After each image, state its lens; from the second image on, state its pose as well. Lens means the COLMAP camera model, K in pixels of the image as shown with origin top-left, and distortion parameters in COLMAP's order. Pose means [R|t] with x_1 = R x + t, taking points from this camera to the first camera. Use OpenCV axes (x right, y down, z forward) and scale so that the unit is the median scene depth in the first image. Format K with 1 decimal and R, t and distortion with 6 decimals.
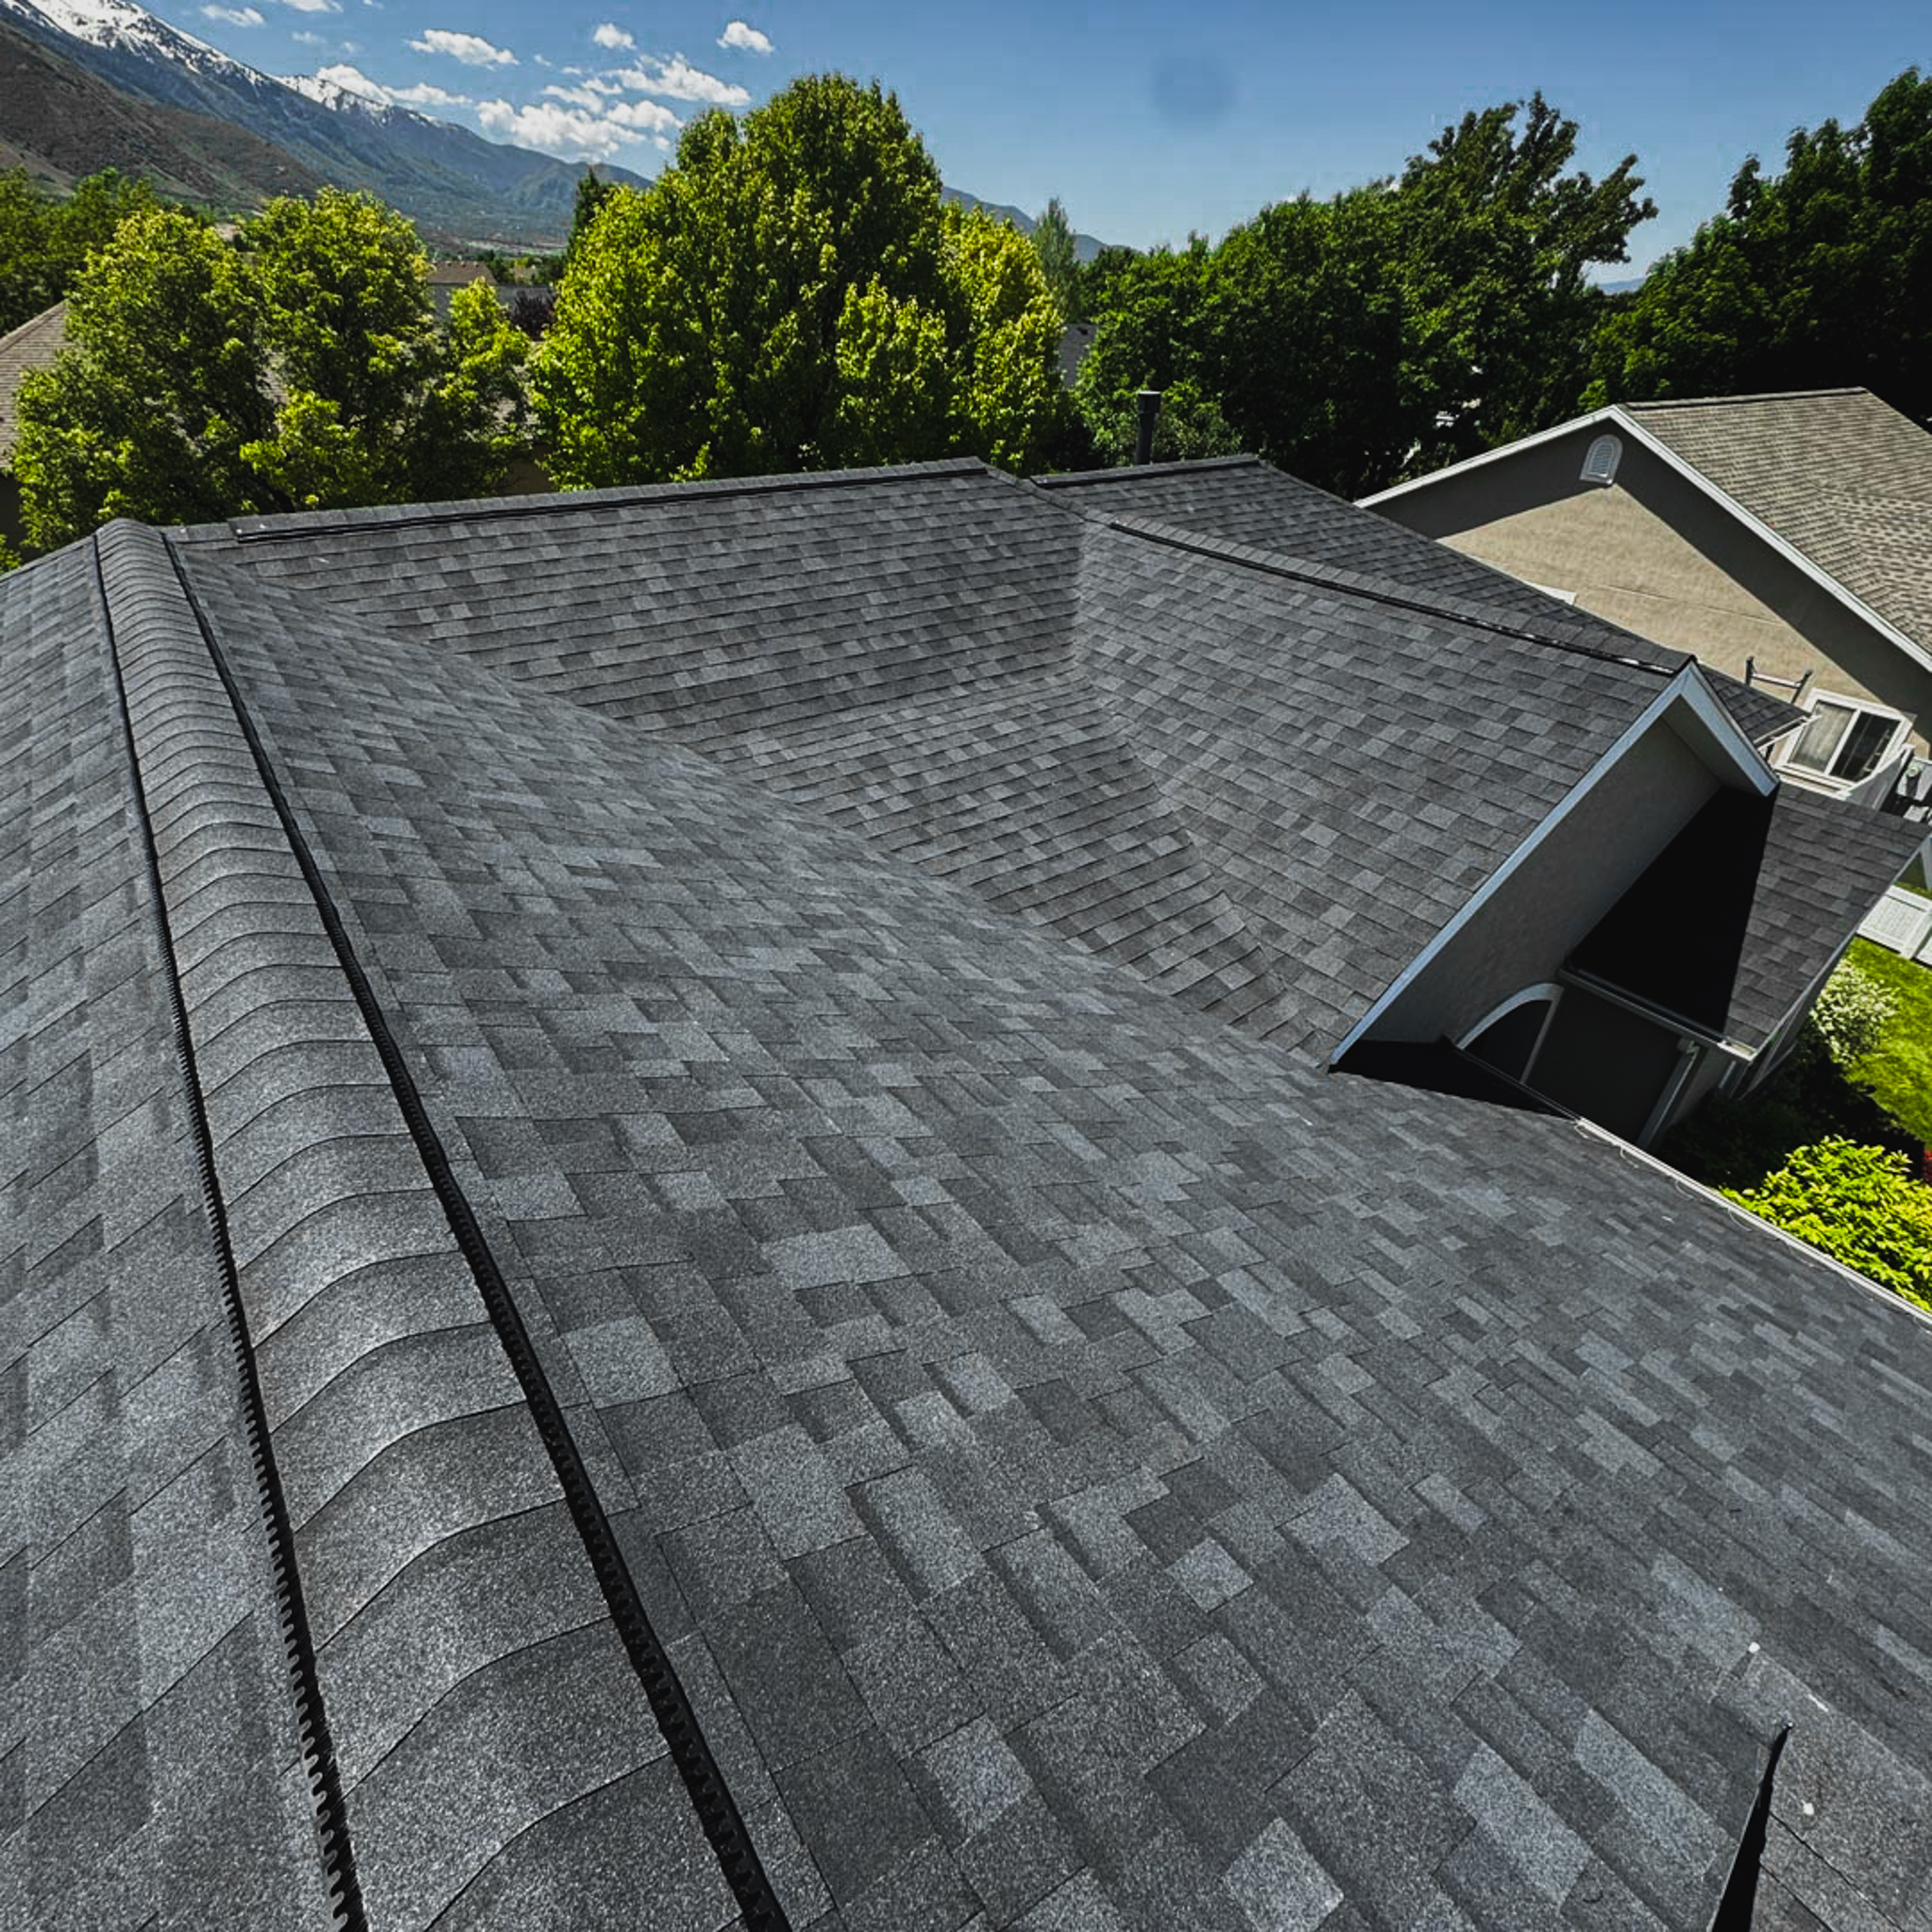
lens RADIAL K [[1441.9, 0, 966.0], [0, 1441.9, 966.0], [0, 0, 1]] dist [-0.015083, 0.000192]
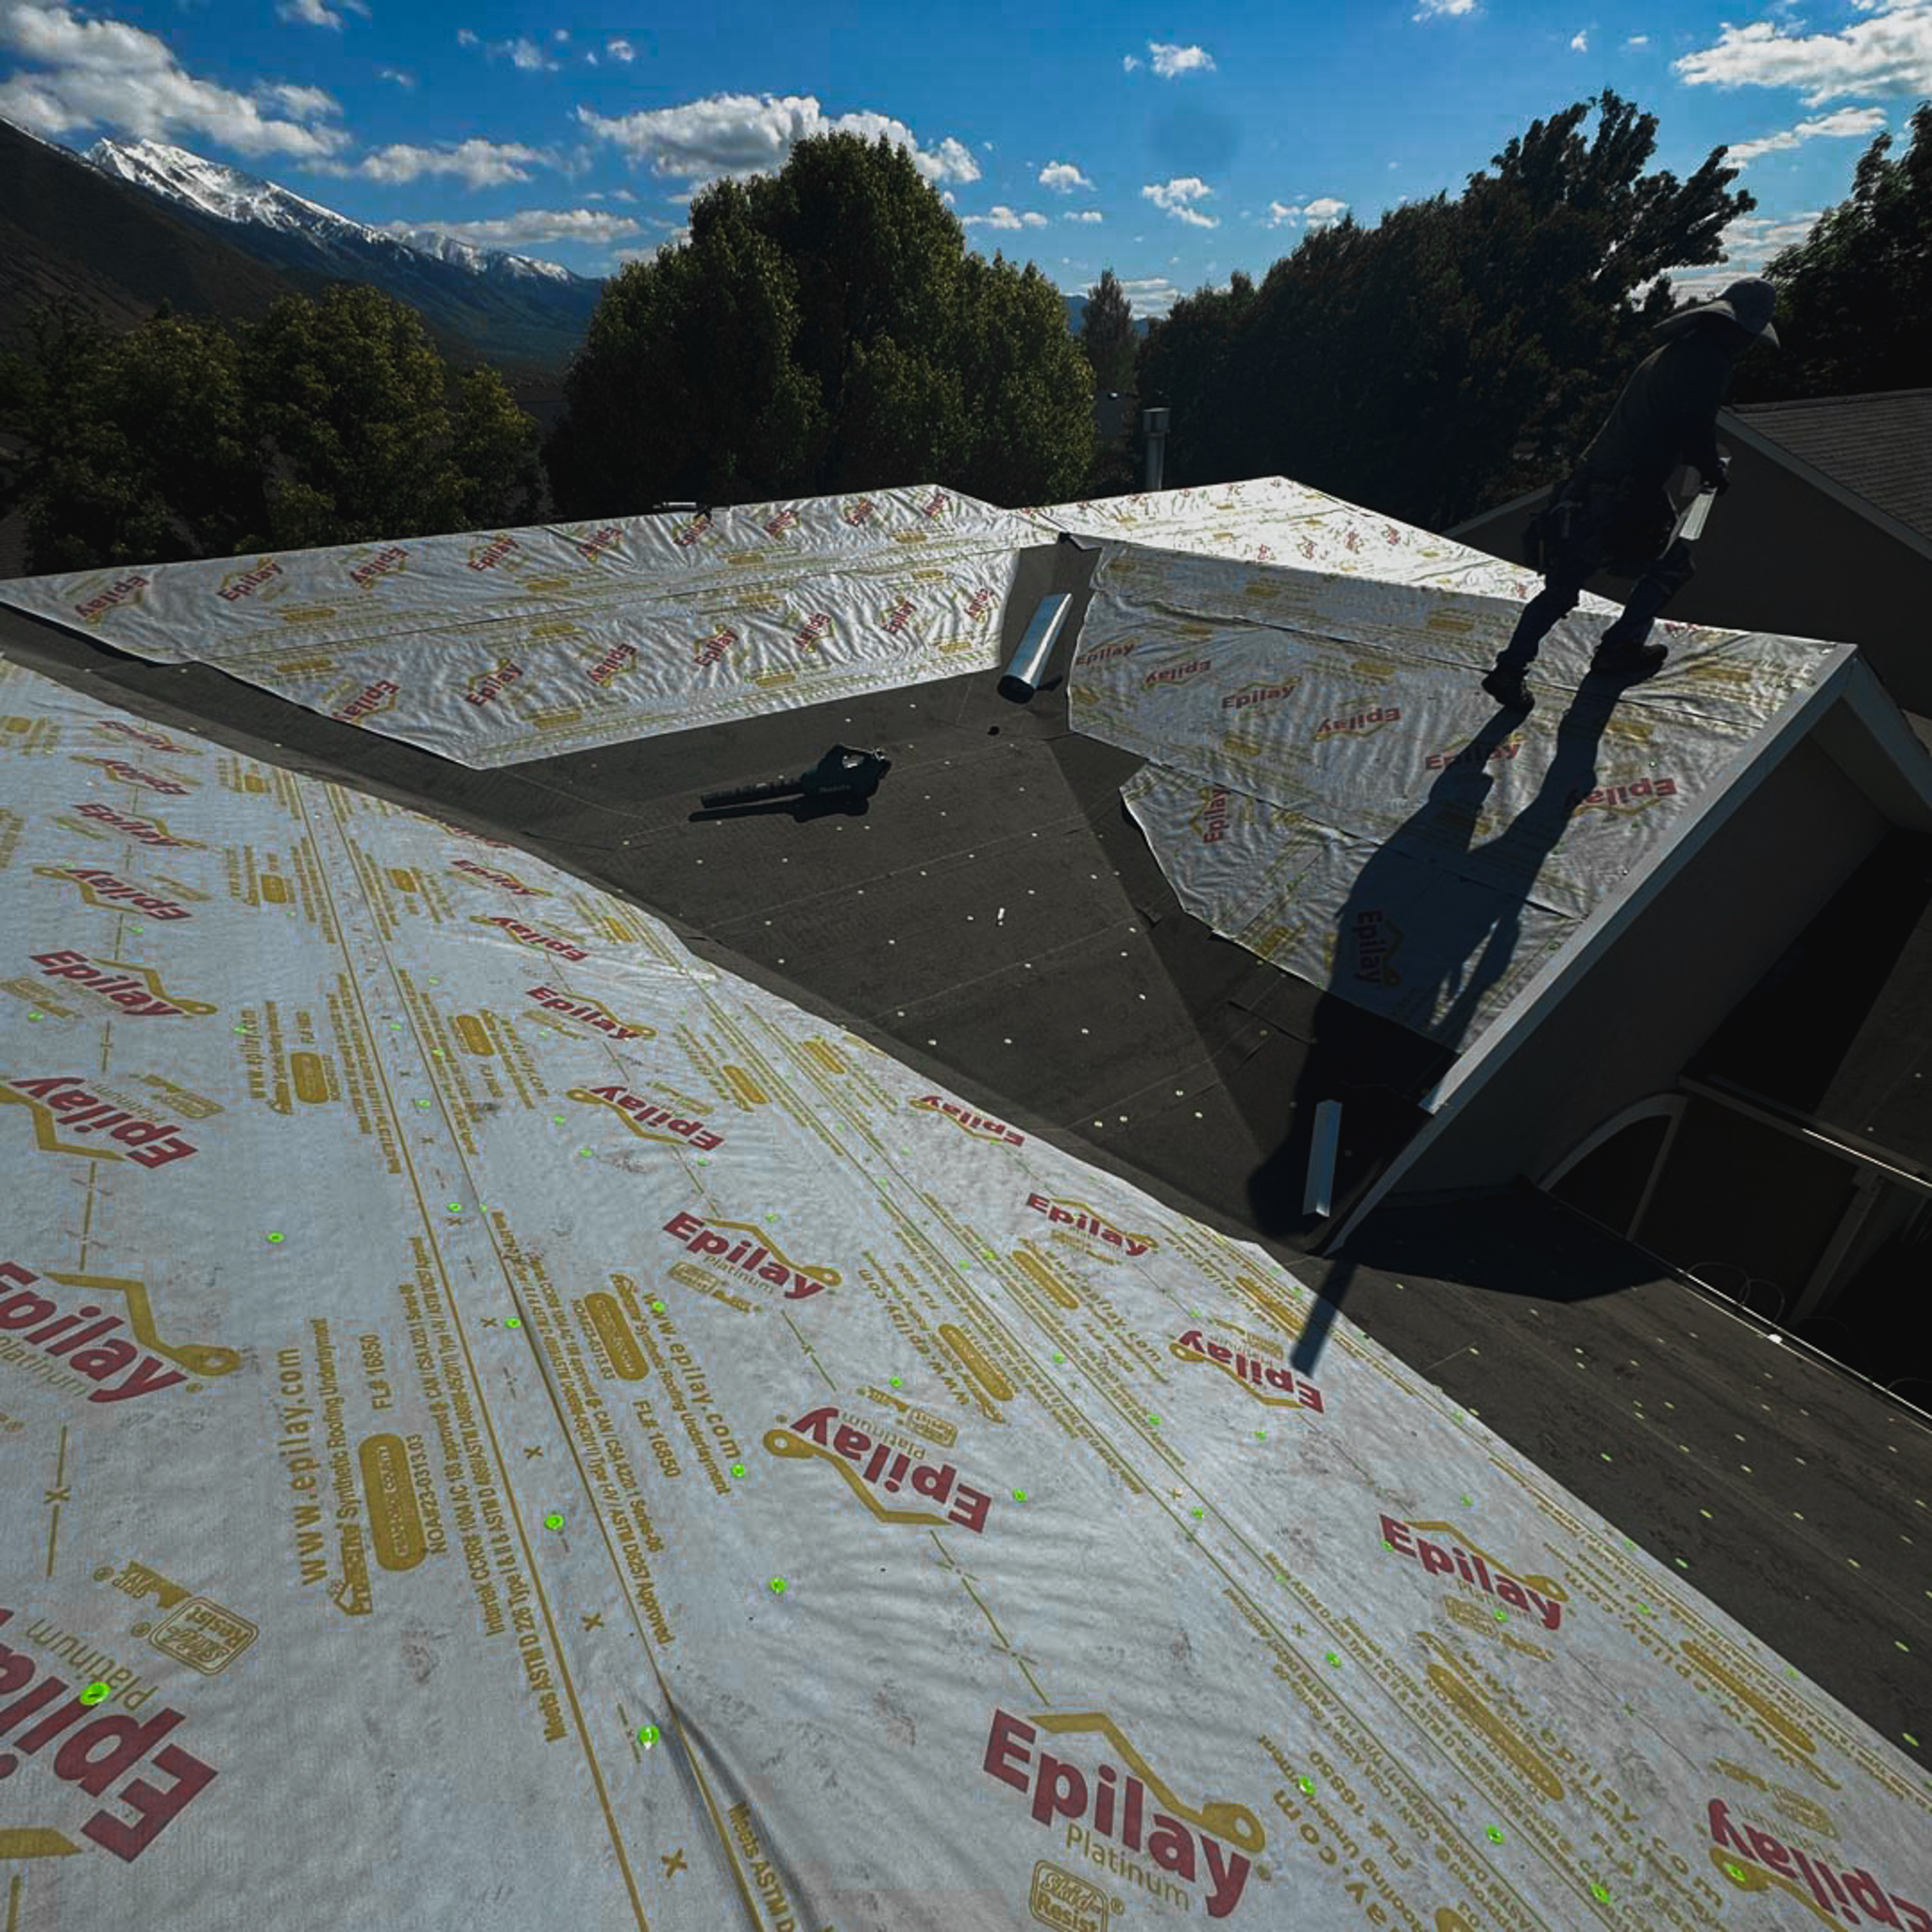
lens RADIAL K [[1441.9, 0, 966.0], [0, 1441.9, 966.0], [0, 0, 1]] dist [-0.015083, 0.000192]
pose [[0.996320, -0.029084, -0.080628, 0.052667], [0.023476, 0.997295, -0.069648, -0.006872], [0.082436, 0.067499, 0.994308, 0.109369]]
